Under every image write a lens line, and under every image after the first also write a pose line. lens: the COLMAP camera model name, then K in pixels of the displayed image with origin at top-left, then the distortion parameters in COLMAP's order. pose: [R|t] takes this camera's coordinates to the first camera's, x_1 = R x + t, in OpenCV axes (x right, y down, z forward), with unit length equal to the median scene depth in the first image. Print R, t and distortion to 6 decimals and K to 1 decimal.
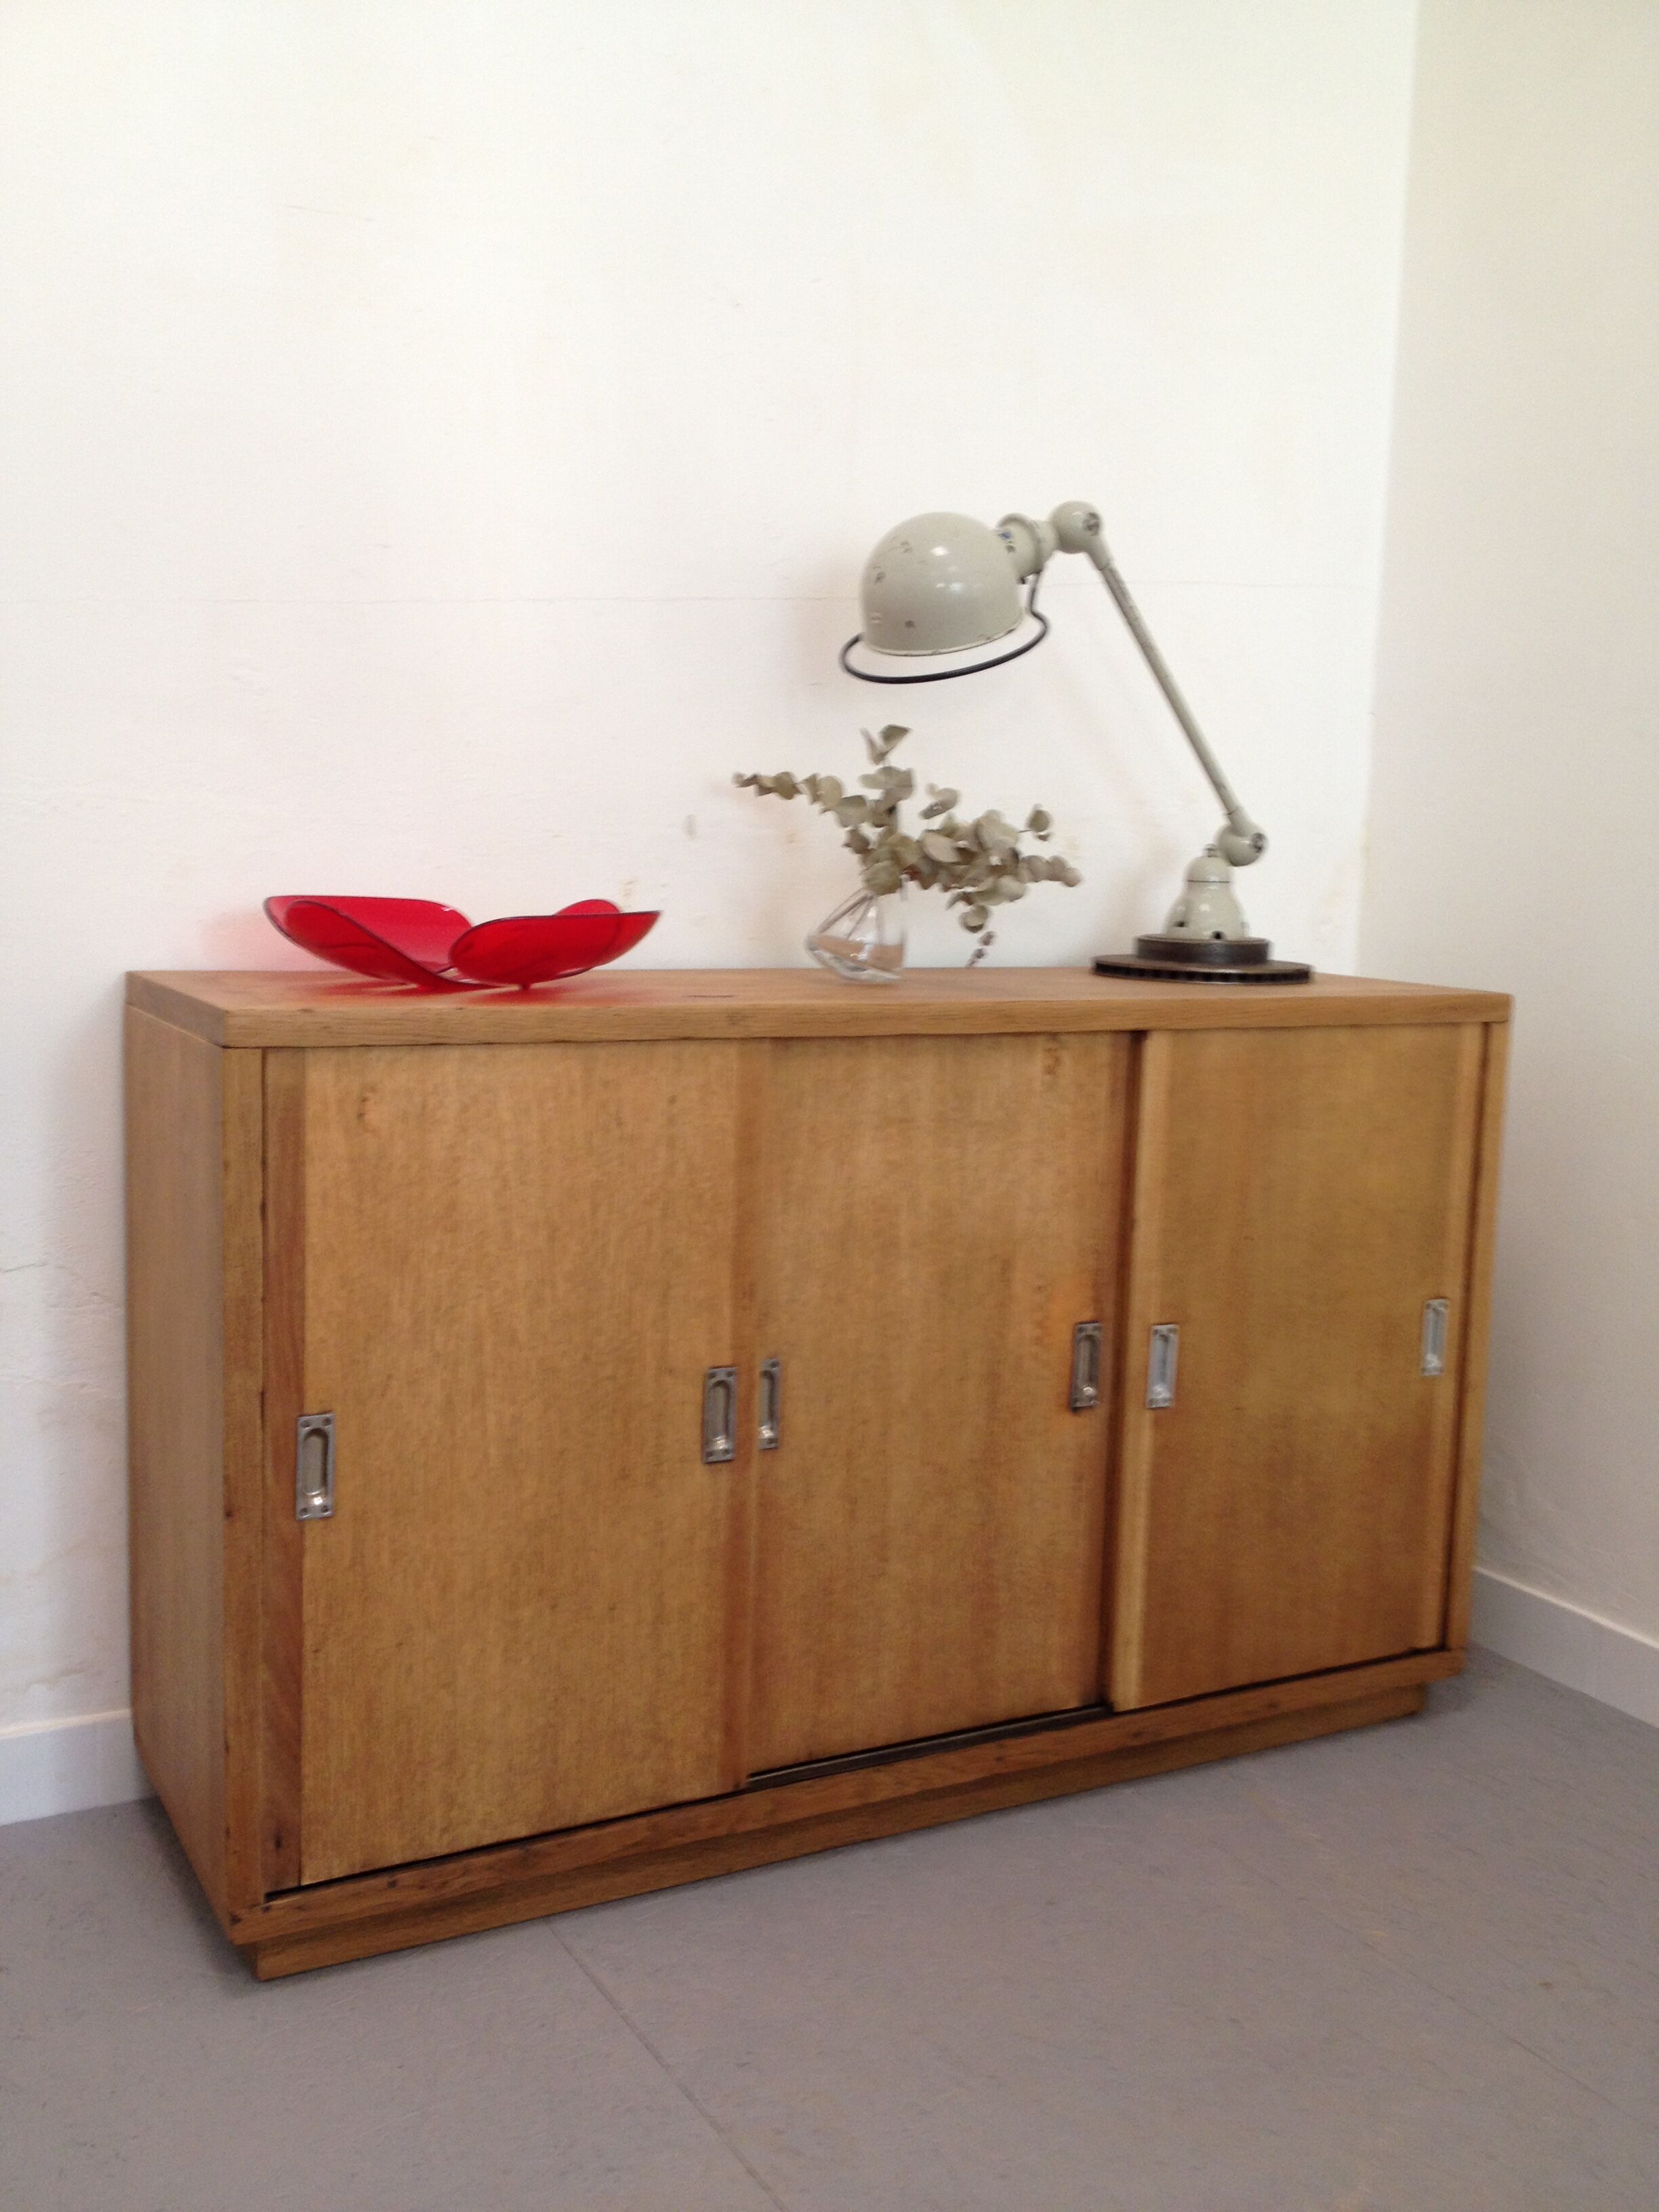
lens RADIAL K [[2107.9, 0, 840.3], [0, 2107.9, 1120.5], [0, 0, 1]] dist [0.179028, -0.389089]
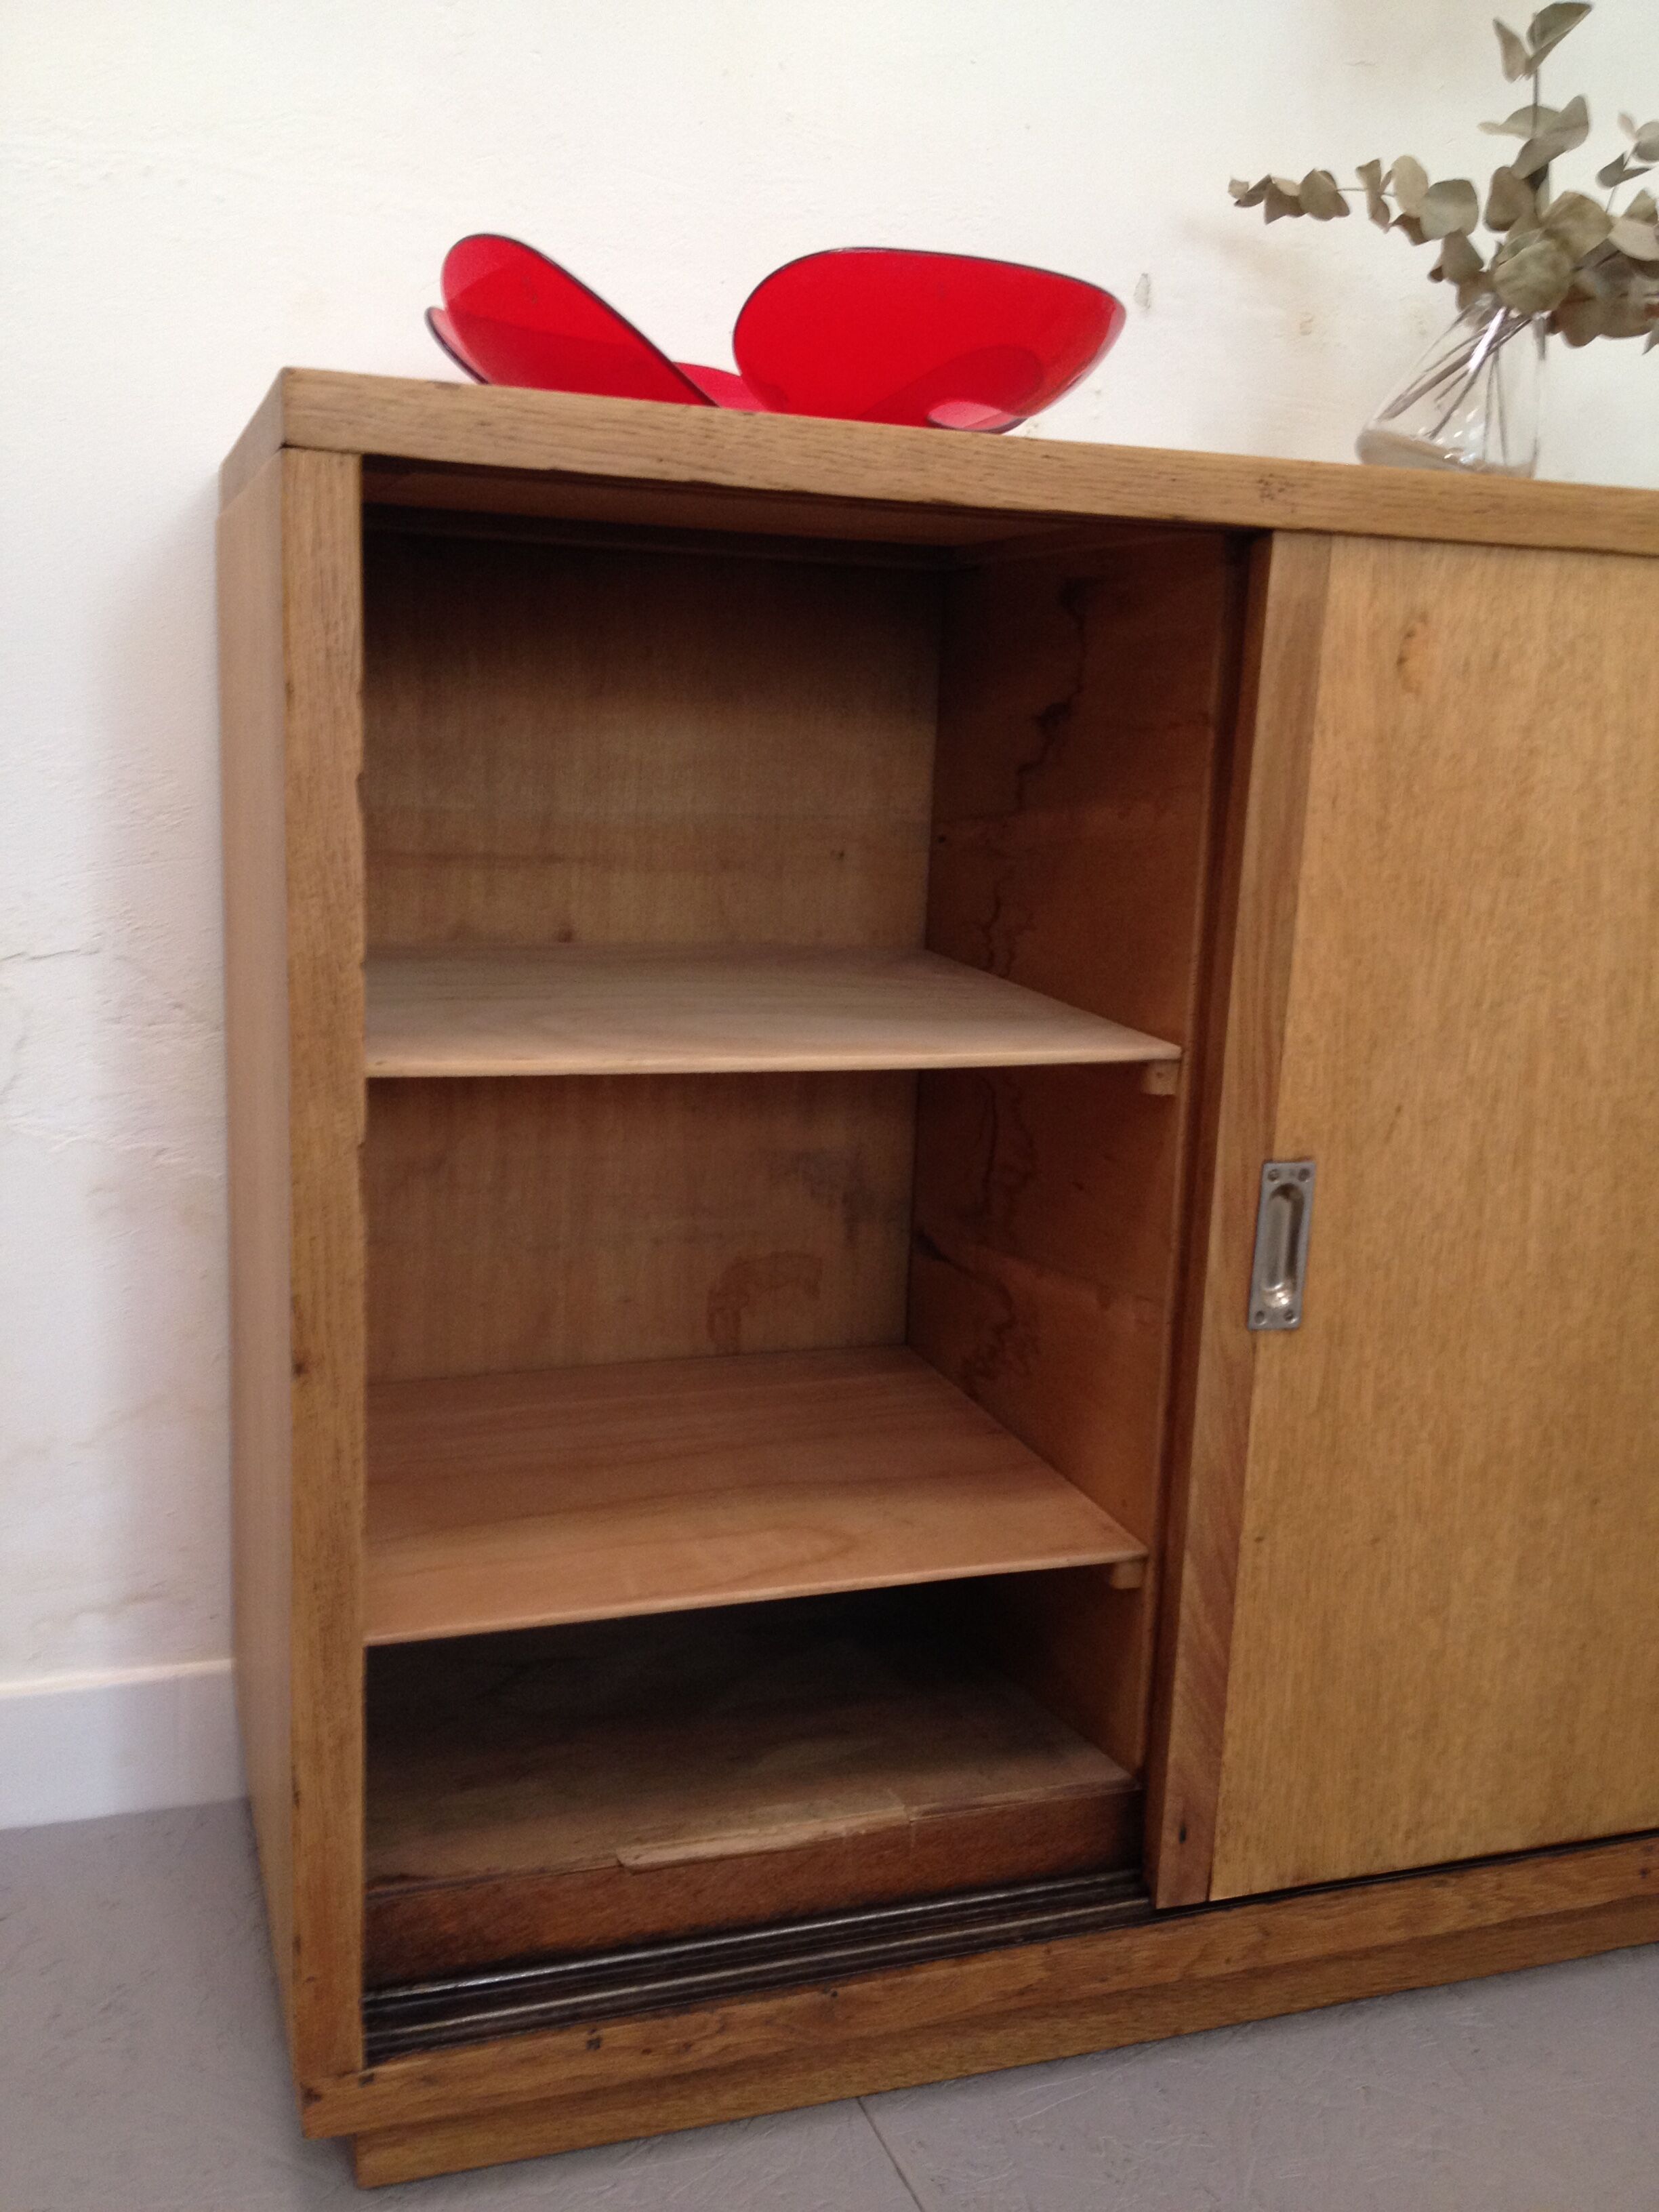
lens RADIAL K [[2050.8, 0, 831.9], [0, 2050.8, 1100.8], [0, 0, 1]] dist [0.159360, -0.328764]
pose [[0.987300, 0.038319, -0.154179, -0.068937], [-0.031742, 0.998487, 0.044895, 0.079602], [0.155666, -0.039431, 0.987022, 0.455257]]
